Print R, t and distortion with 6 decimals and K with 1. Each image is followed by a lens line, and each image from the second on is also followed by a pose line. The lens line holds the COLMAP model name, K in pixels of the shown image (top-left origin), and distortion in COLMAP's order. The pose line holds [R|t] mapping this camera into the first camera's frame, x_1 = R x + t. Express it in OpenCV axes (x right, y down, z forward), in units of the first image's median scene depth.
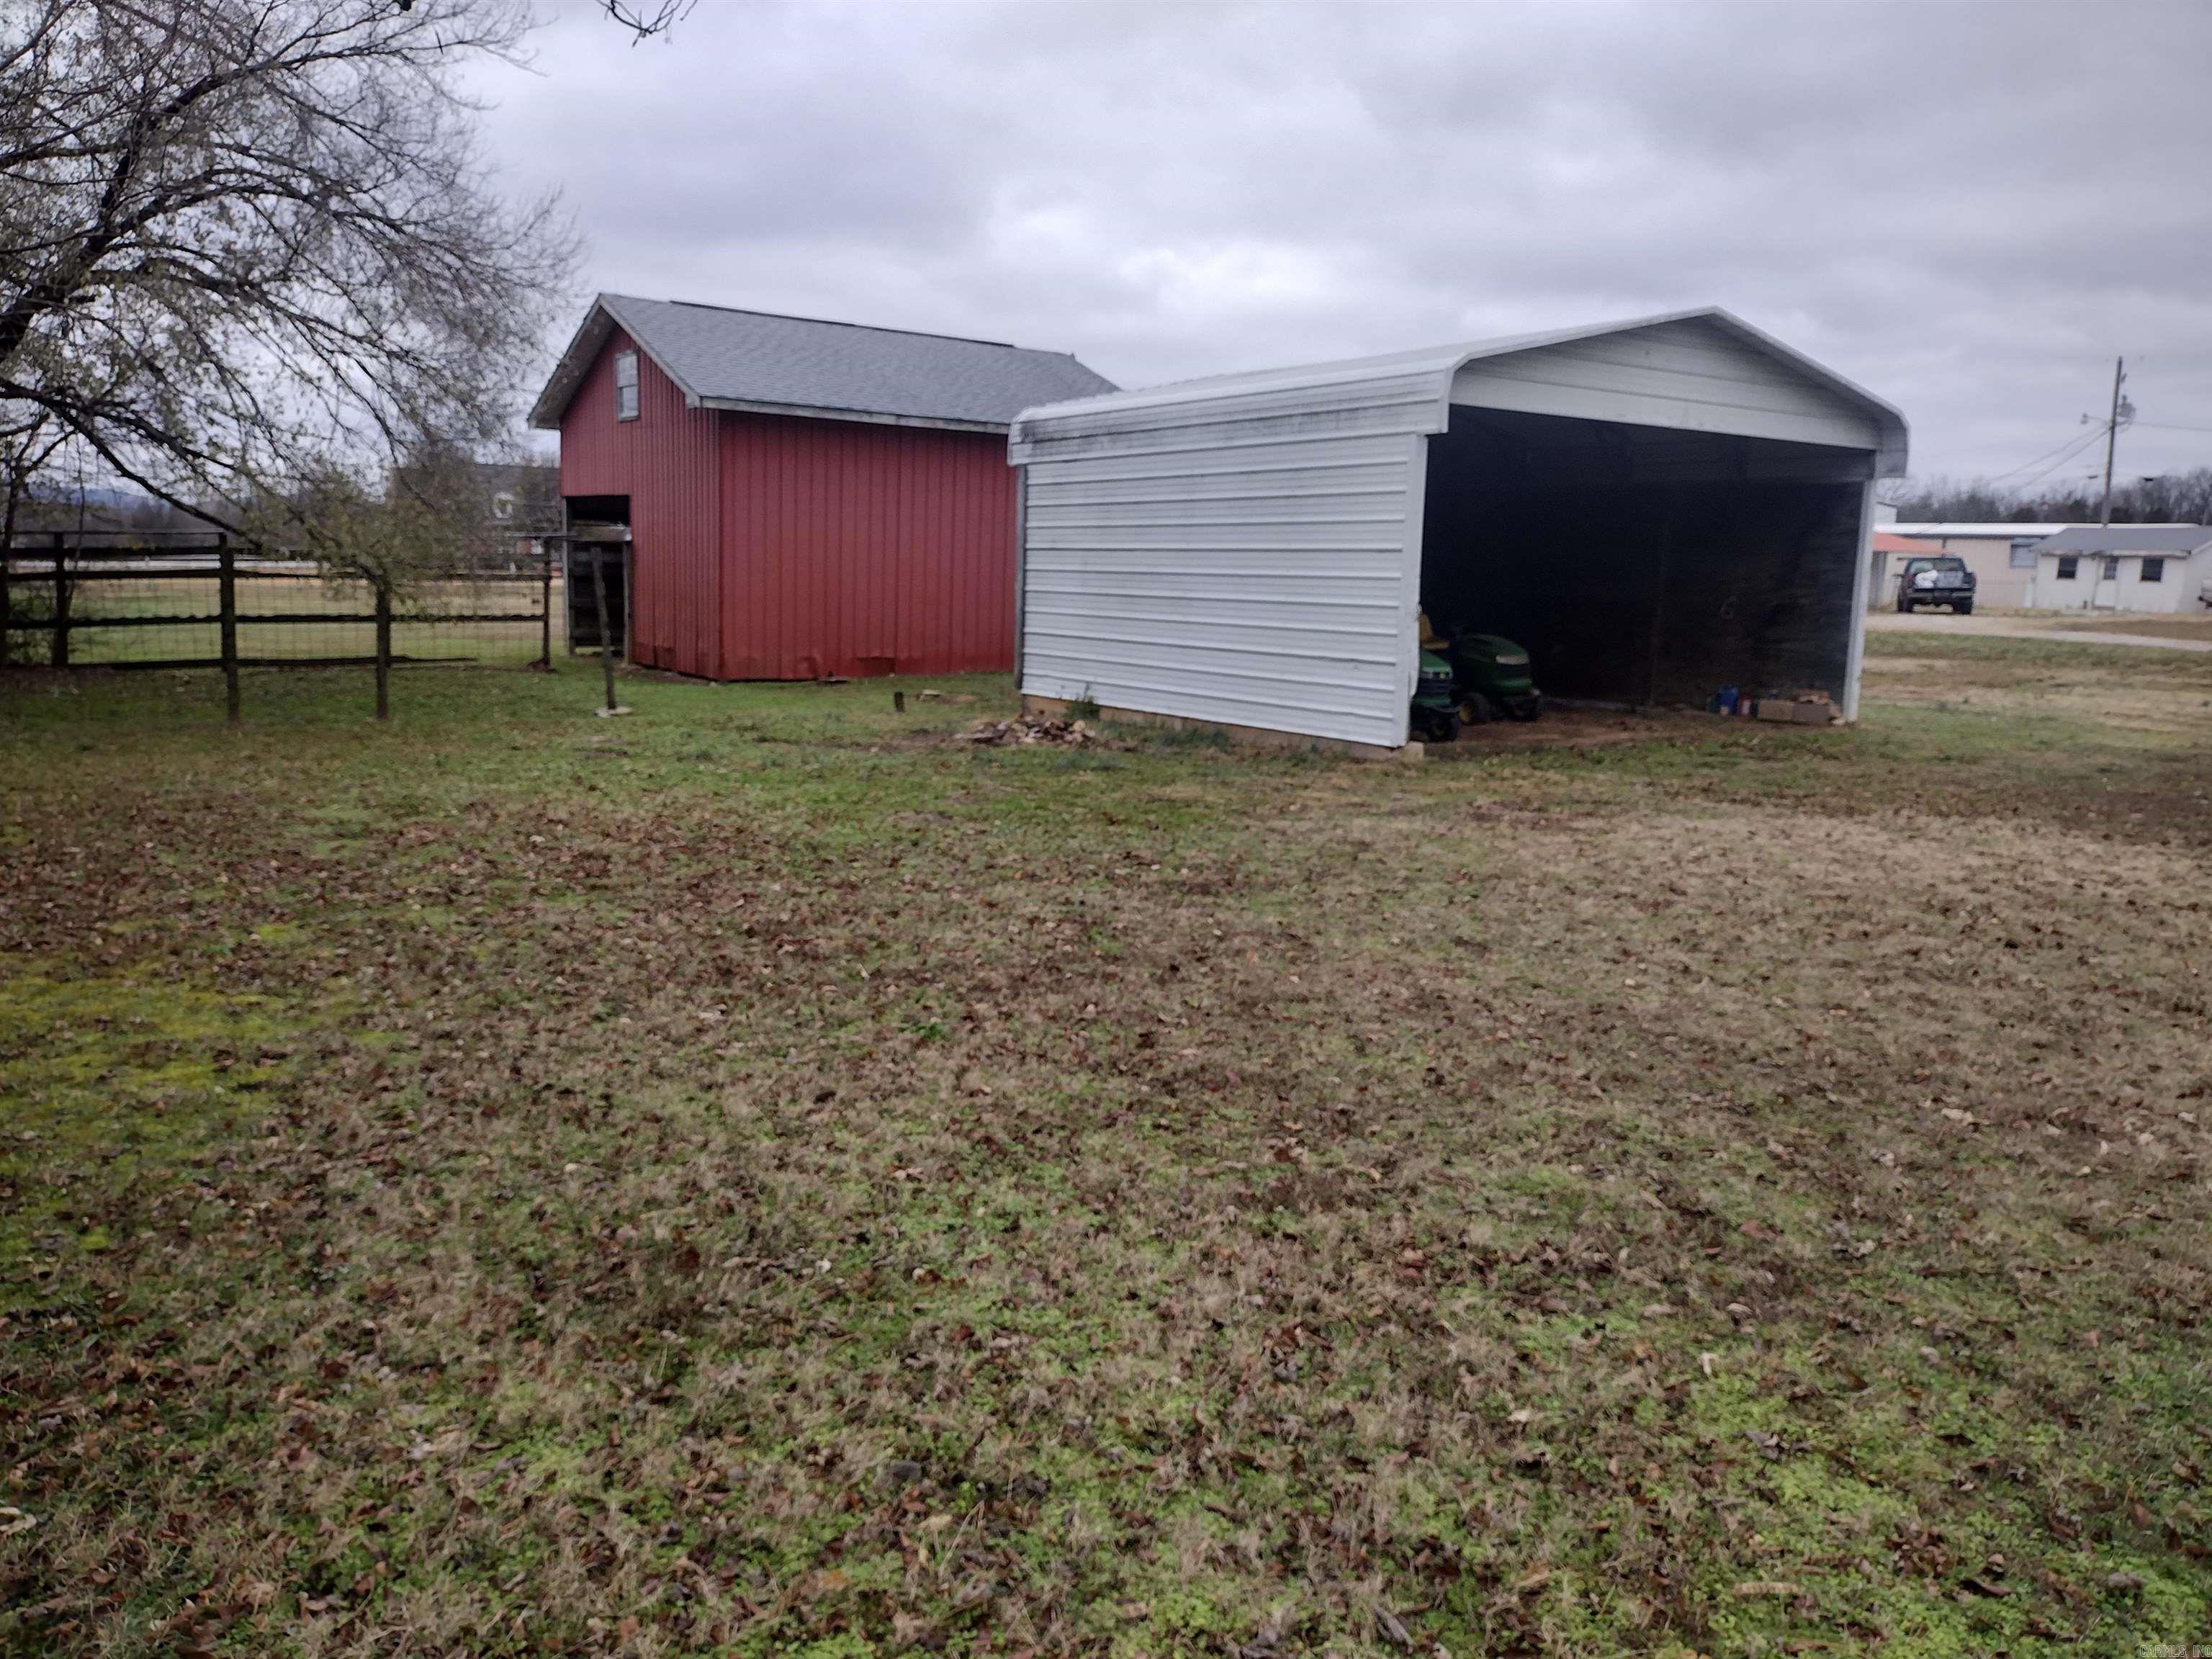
lens RADIAL K [[1718.1, 0, 1114.8], [0, 1718.1, 826.0], [0, 0, 1]] dist [0.060604, -0.052779]
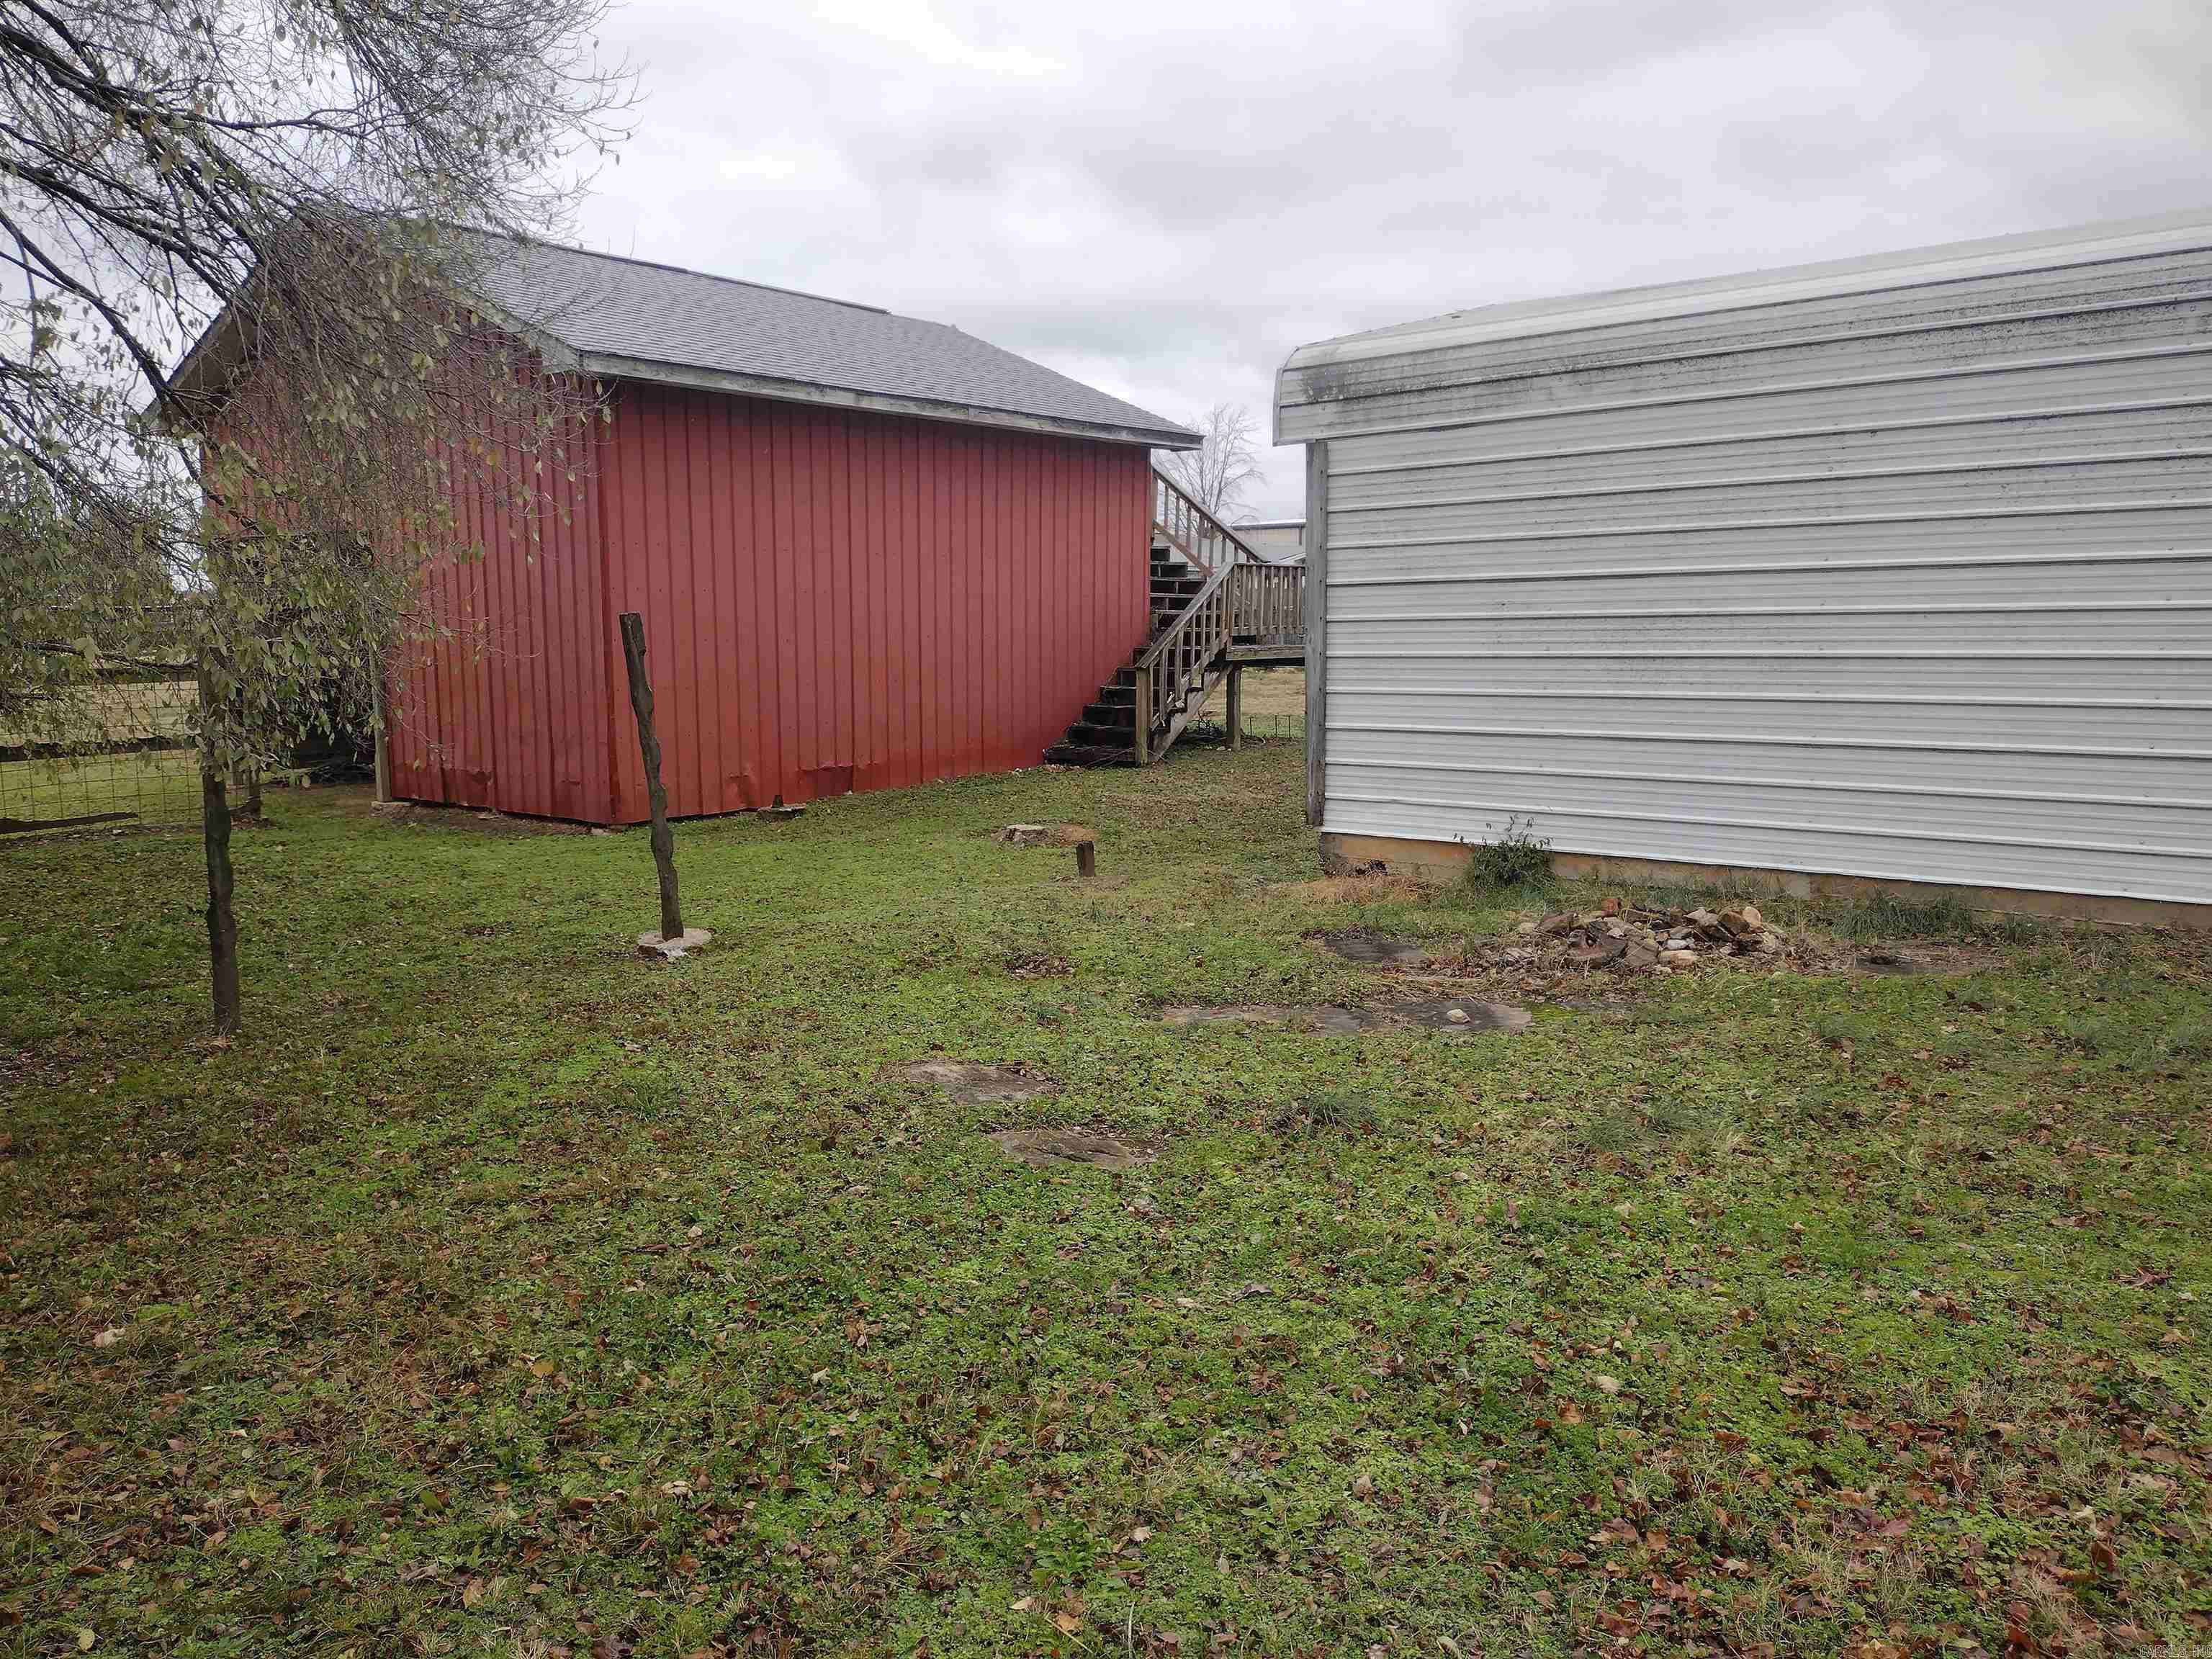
lens RADIAL K [[1718.1, 0, 1096.9], [0, 1718.1, 829.1], [0, 0, 1]] dist [0.060604, -0.052779]
pose [[0.960462, -0.069432, 0.269615, -0.248685], [0.076249, 0.996978, -0.014880, -0.066097], [-0.267767, 0.034849, 0.962853, 0.401741]]
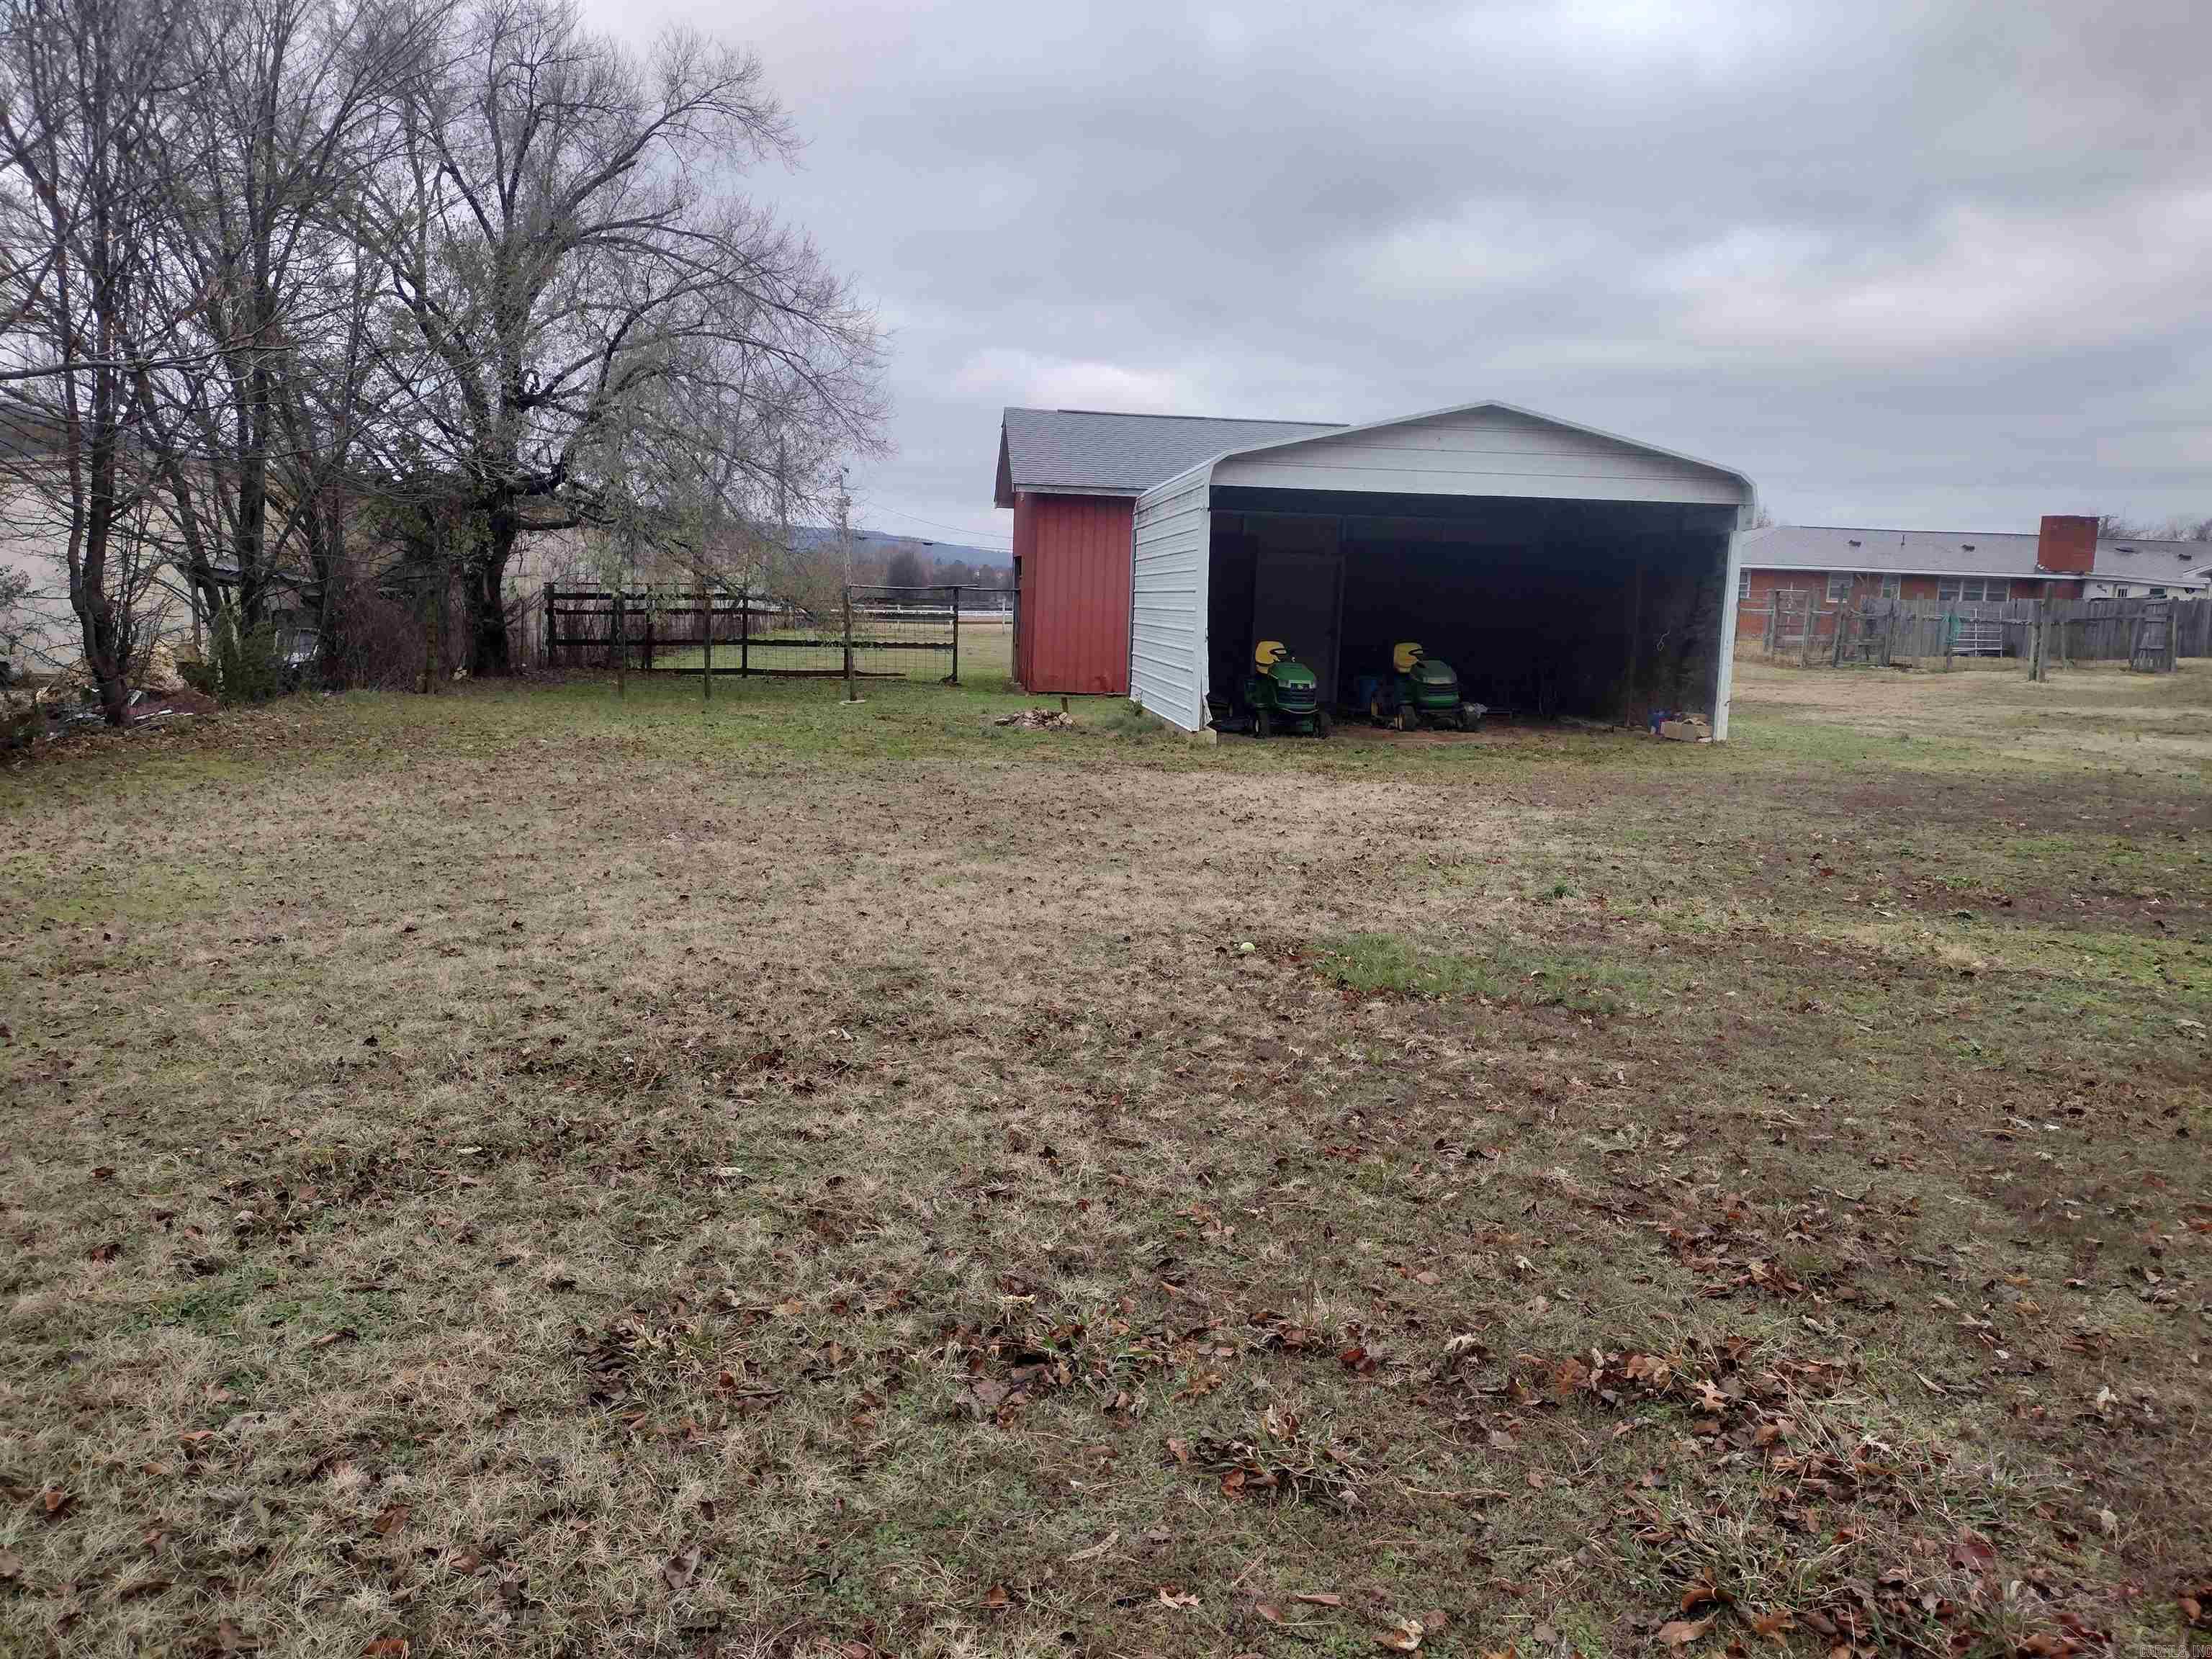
lens RADIAL K [[1718.1, 0, 1105.5], [0, 1718.1, 829.9], [0, 0, 1]] dist [0.060604, -0.052779]
pose [[0.882815, 0.064219, -0.465311, 0.481416], [-0.078406, 0.996859, -0.011178, 0.034661], [0.463132, 0.046351, 0.885077, -0.161027]]
